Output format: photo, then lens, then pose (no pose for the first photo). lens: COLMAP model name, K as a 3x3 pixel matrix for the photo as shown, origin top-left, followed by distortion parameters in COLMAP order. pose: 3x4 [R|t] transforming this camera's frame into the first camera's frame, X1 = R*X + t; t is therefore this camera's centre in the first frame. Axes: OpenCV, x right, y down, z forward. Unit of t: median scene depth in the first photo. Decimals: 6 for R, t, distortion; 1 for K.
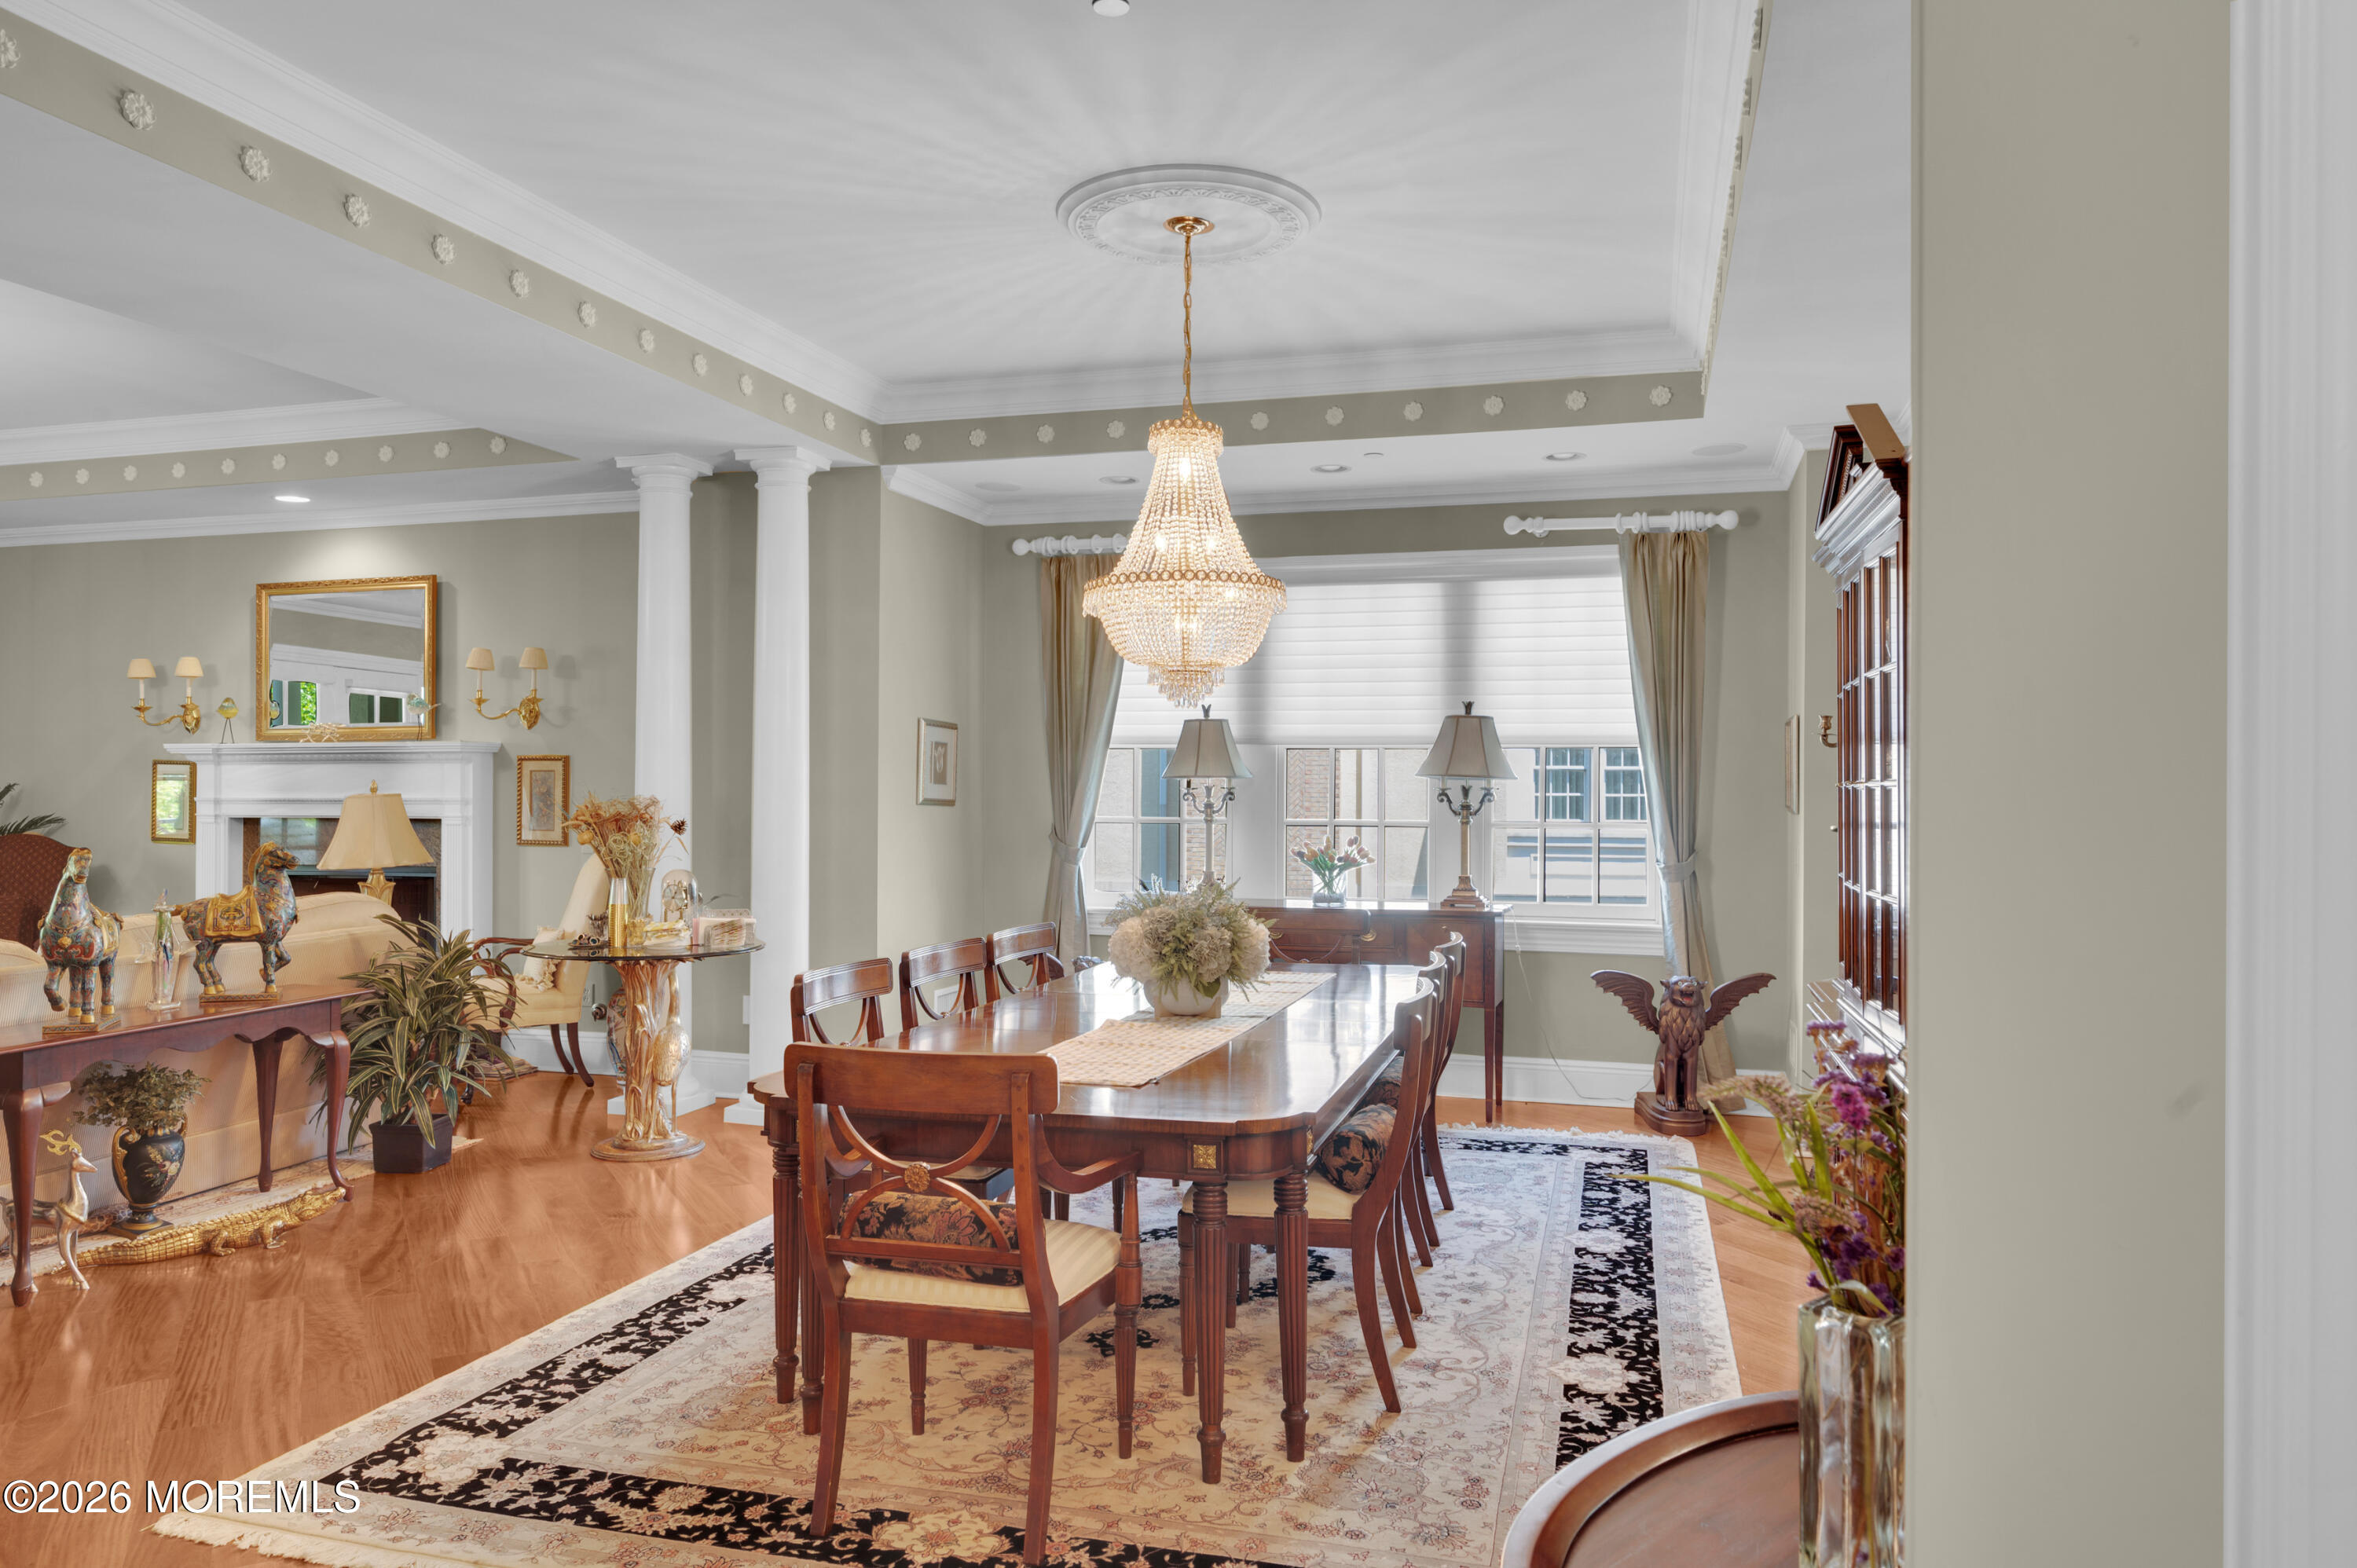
lens RADIAL K [[1583.8, 0, 1205.1], [0, 1583.8, 787.5], [0, 0, 1]] dist [-0.000918, -0.002915]
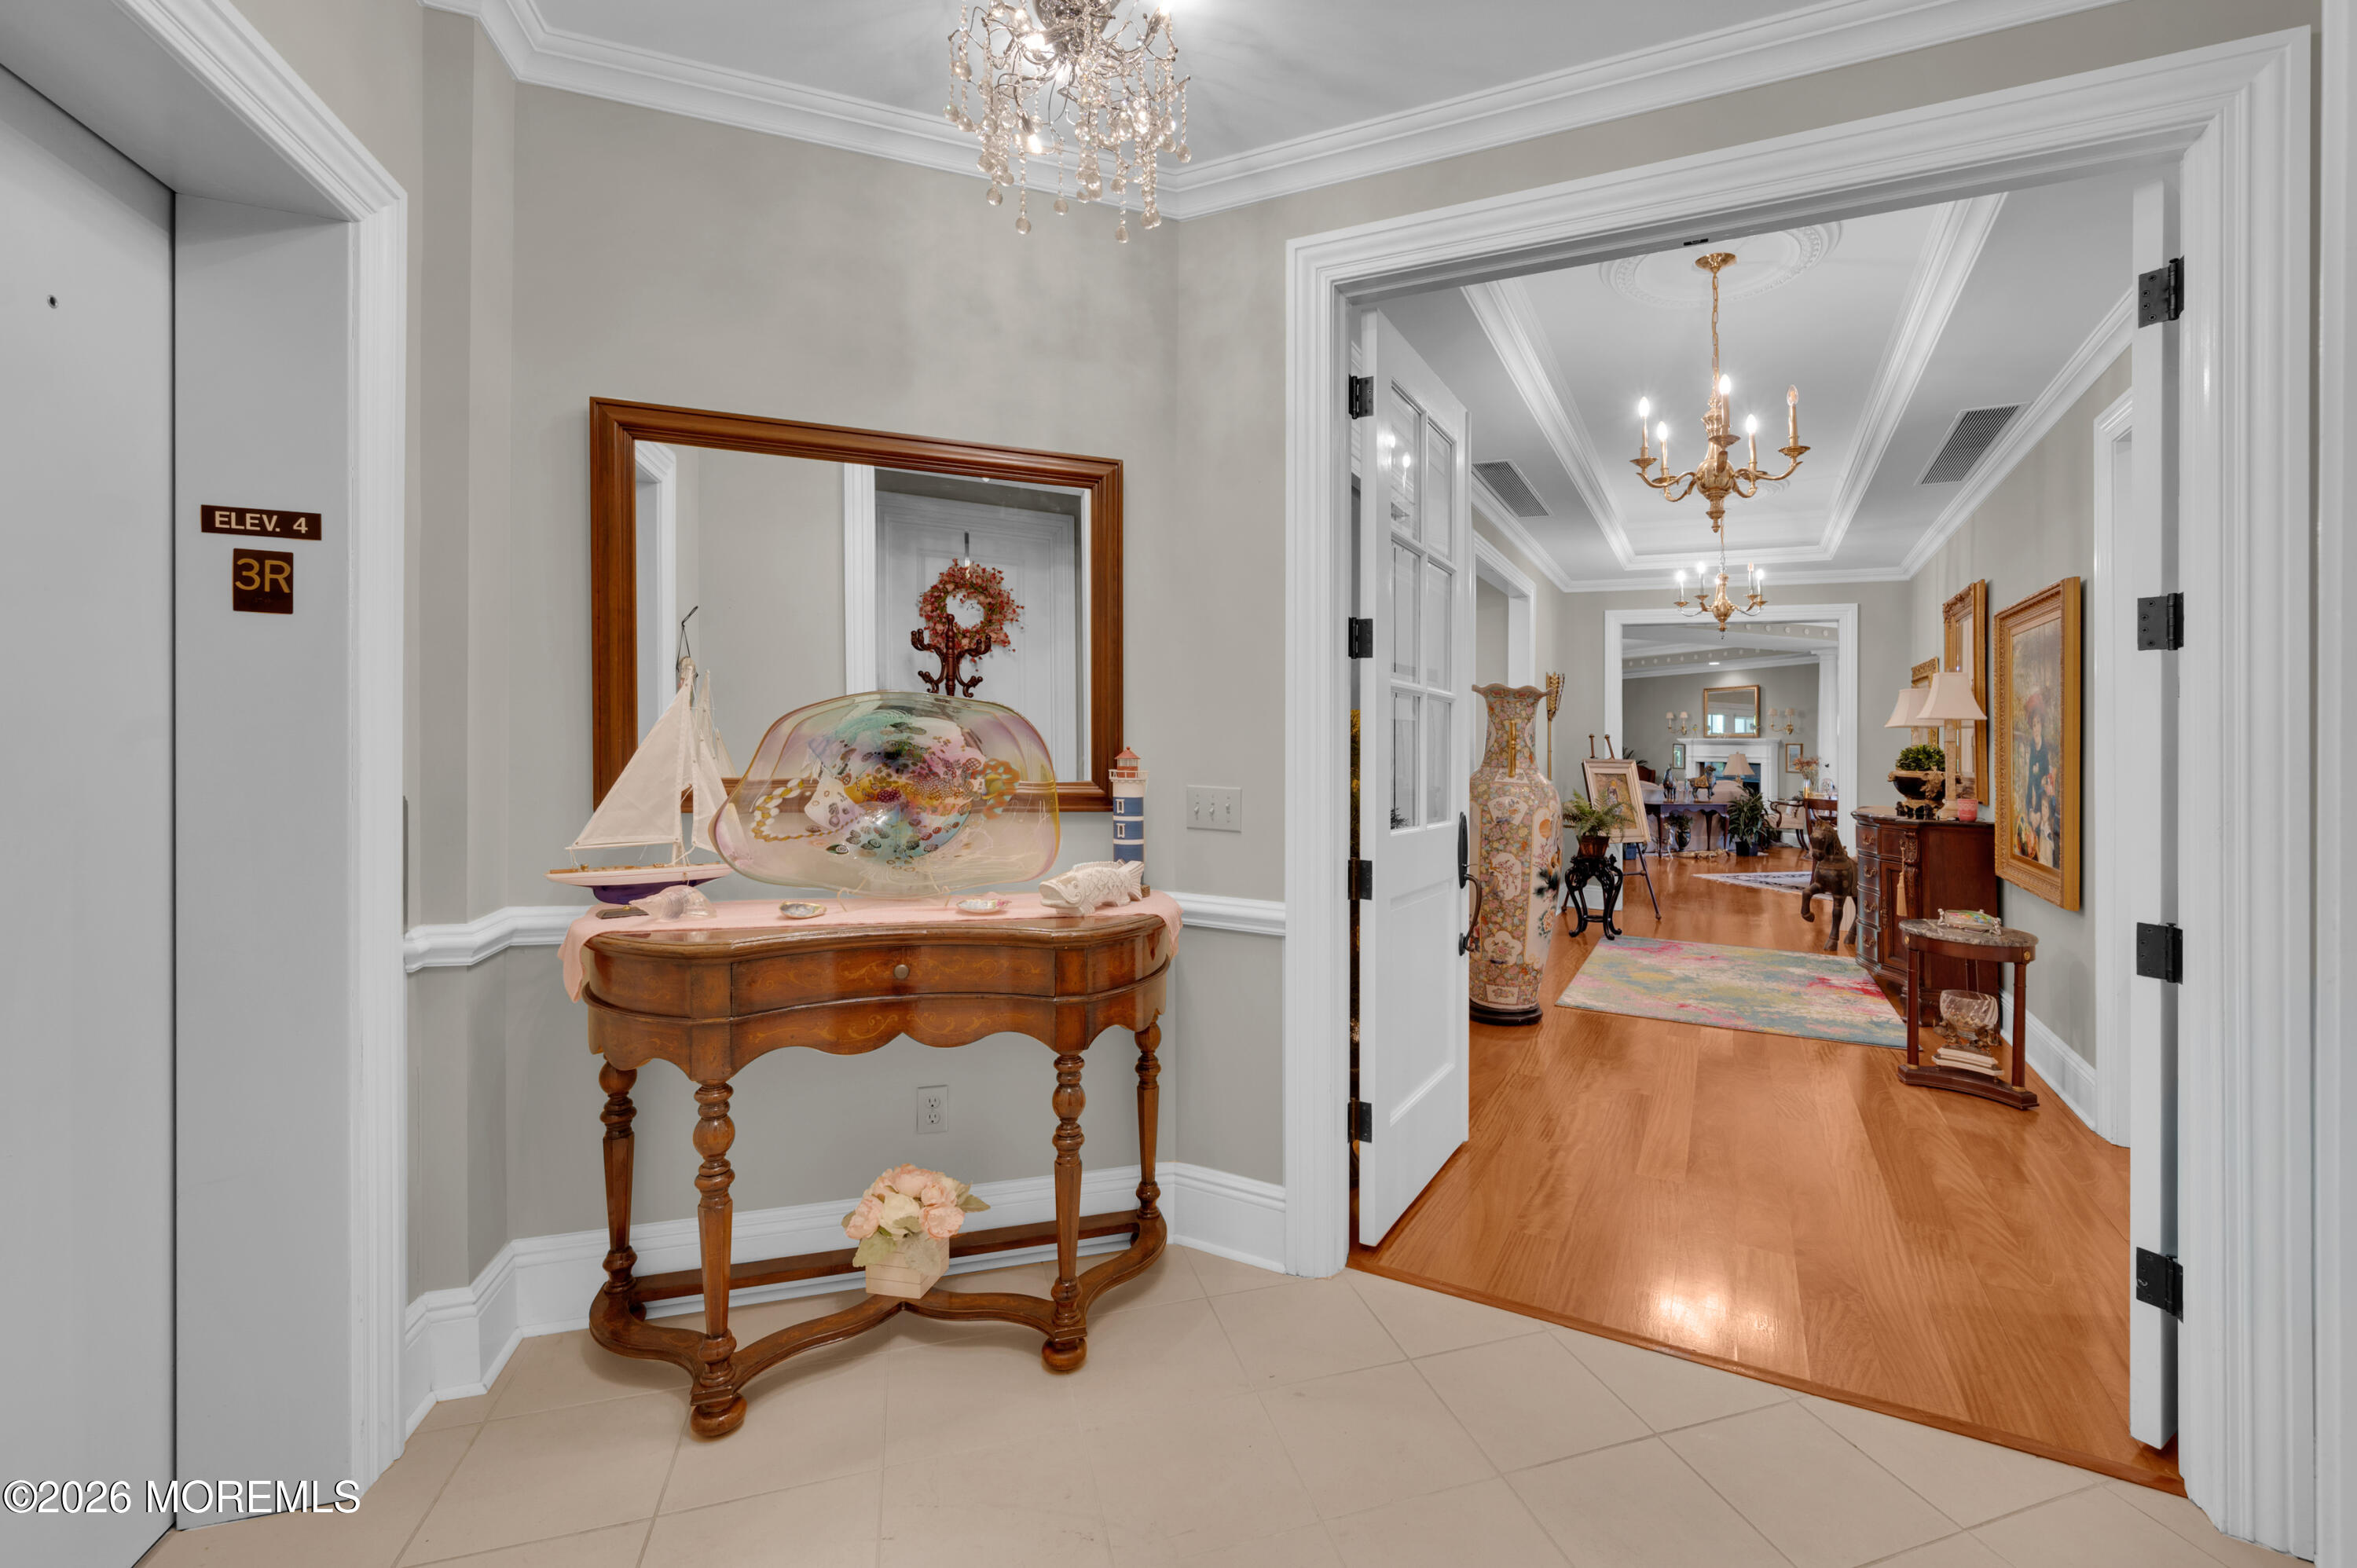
lens RADIAL K [[975.1, 0, 1259.4], [0, 975.1, 686.6], [0, 0, 1]] dist [-0.001577, -0.000174]
pose [[0.573996, -0.040626, -0.817850, 0.901187], [-0.022883, 0.997583, -0.065614, 0.029847], [0.818538, 0.056377, 0.571679, -1.562848]]
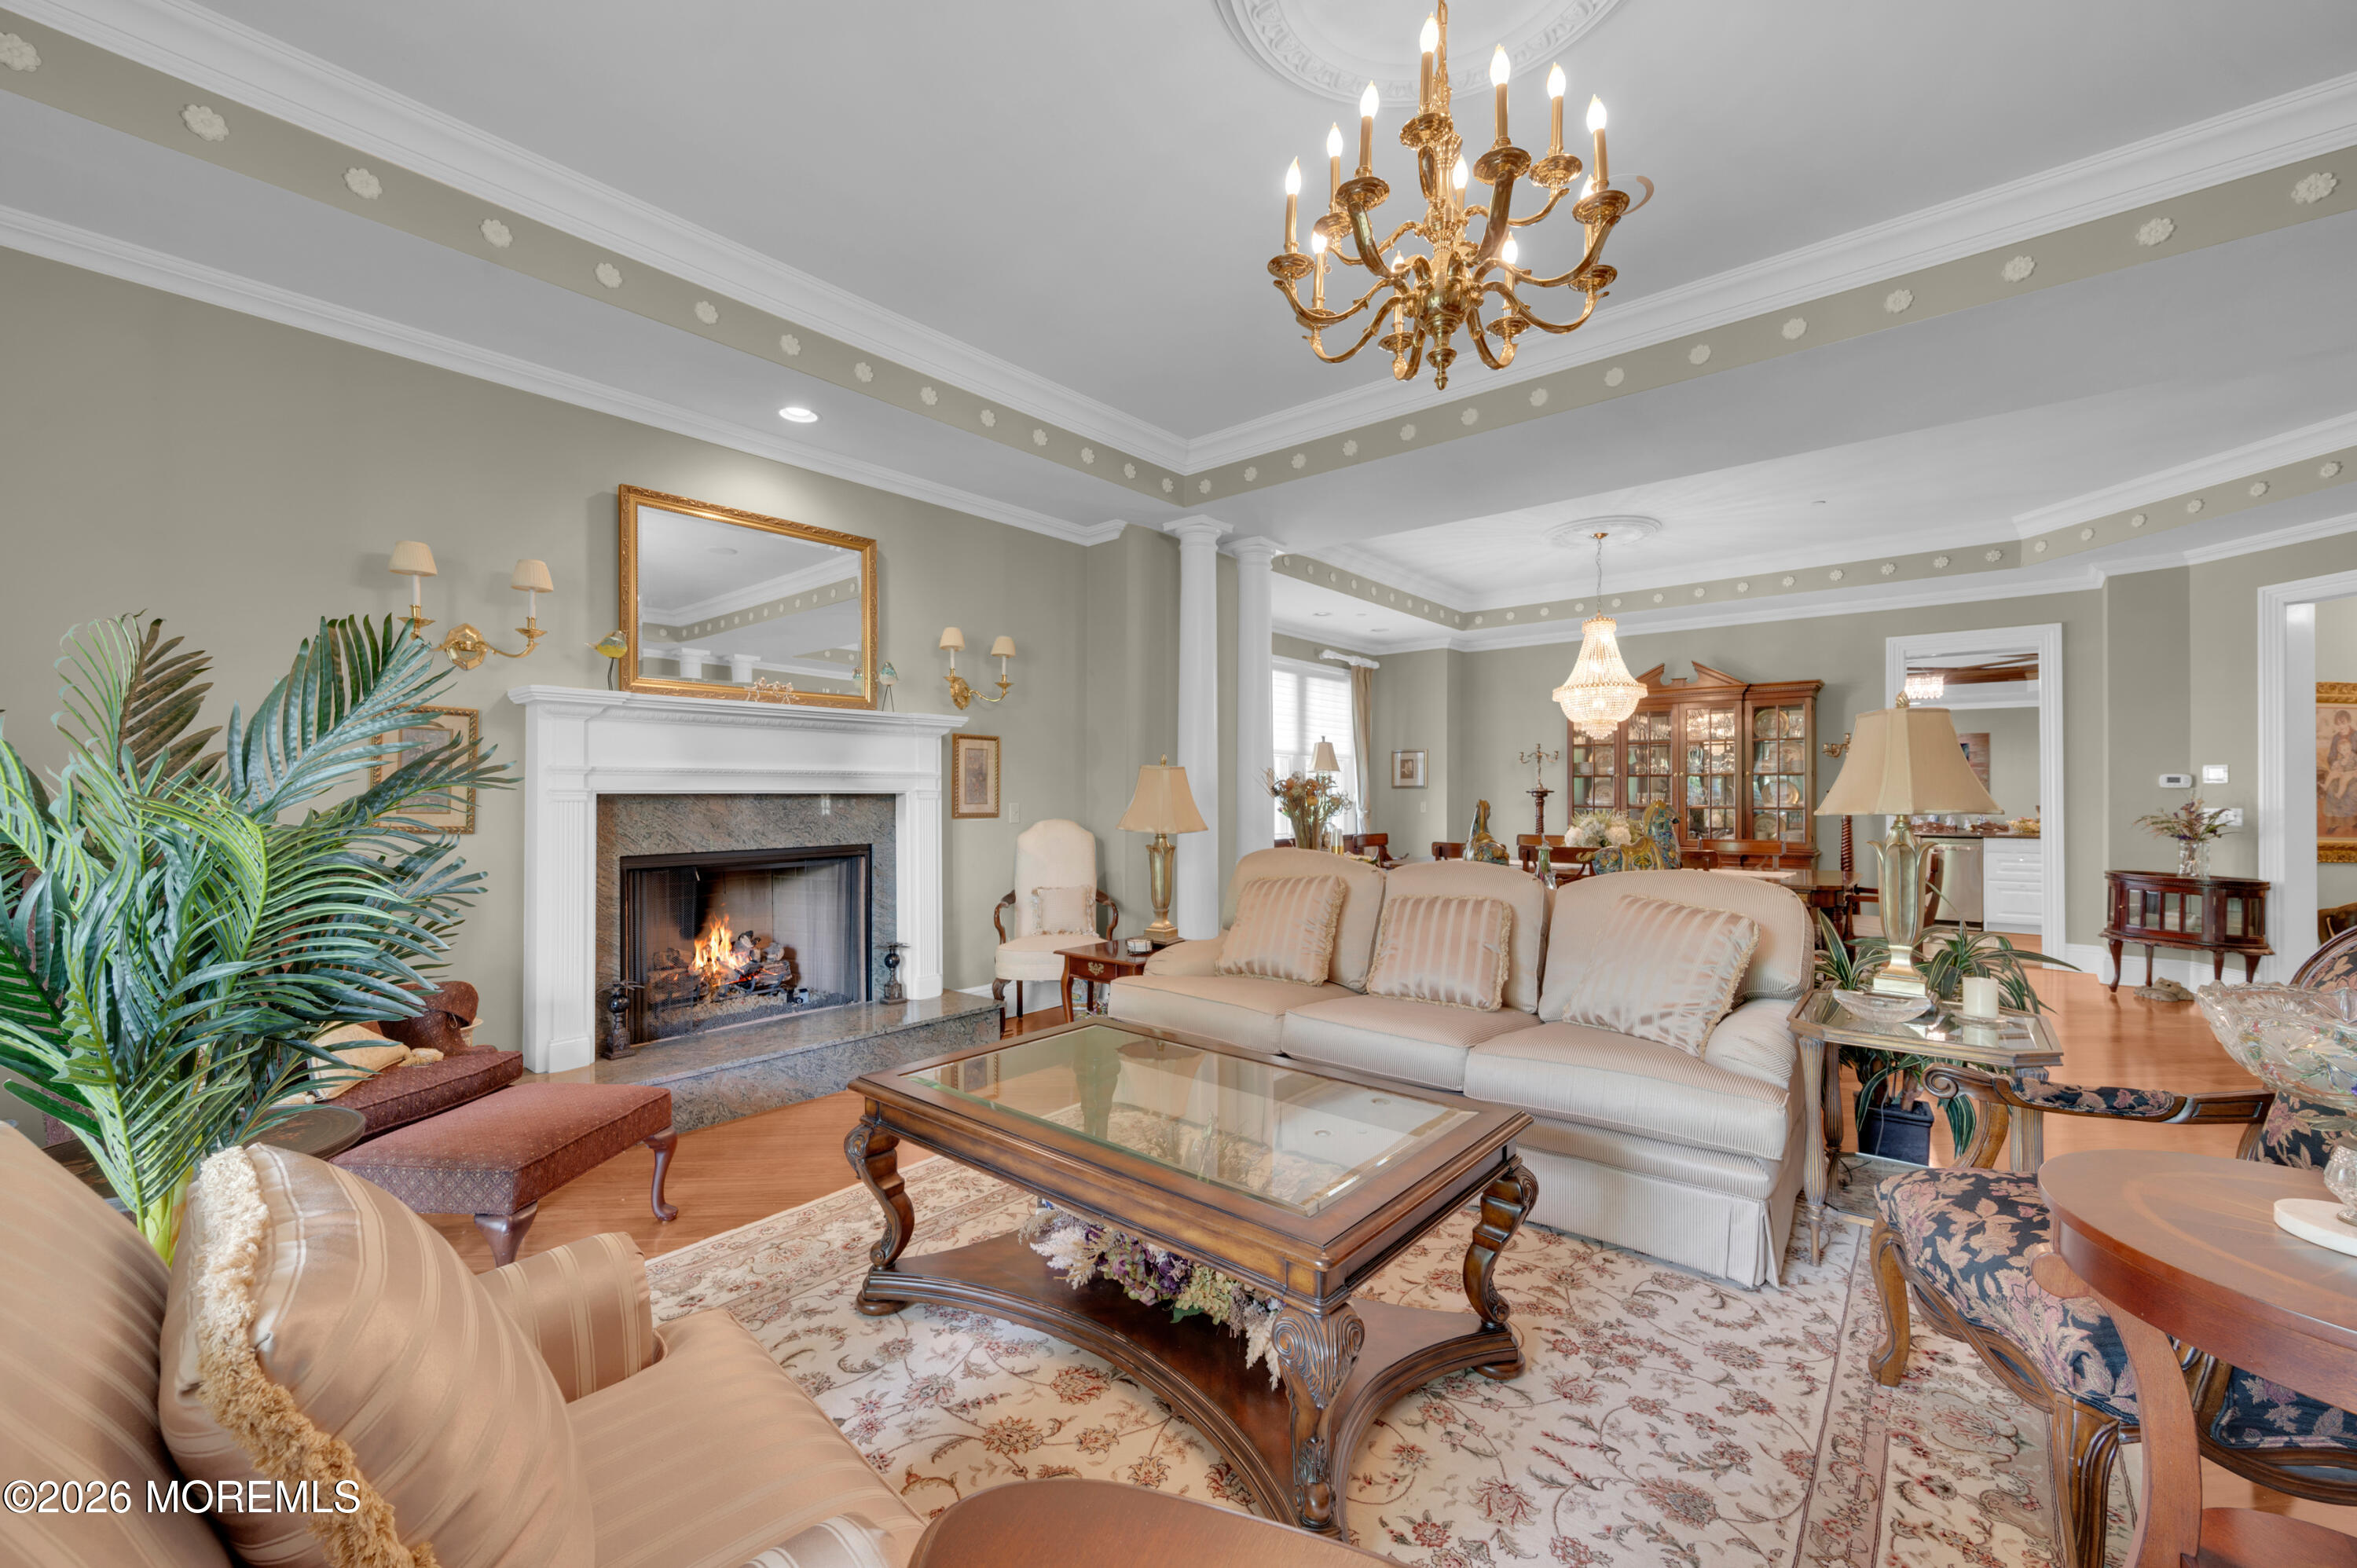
lens RADIAL K [[945.1, 0, 1180.9], [0, 945.1, 785.4], [0, 0, 1]] dist [-0.000640, -0.000141]
pose [[0.412258, 0.006861, 0.911041, -1.624525], [-0.001717, 0.999976, -0.006754, 0.031409], [-0.911066, 0.001220, 0.412259, 1.025293]]
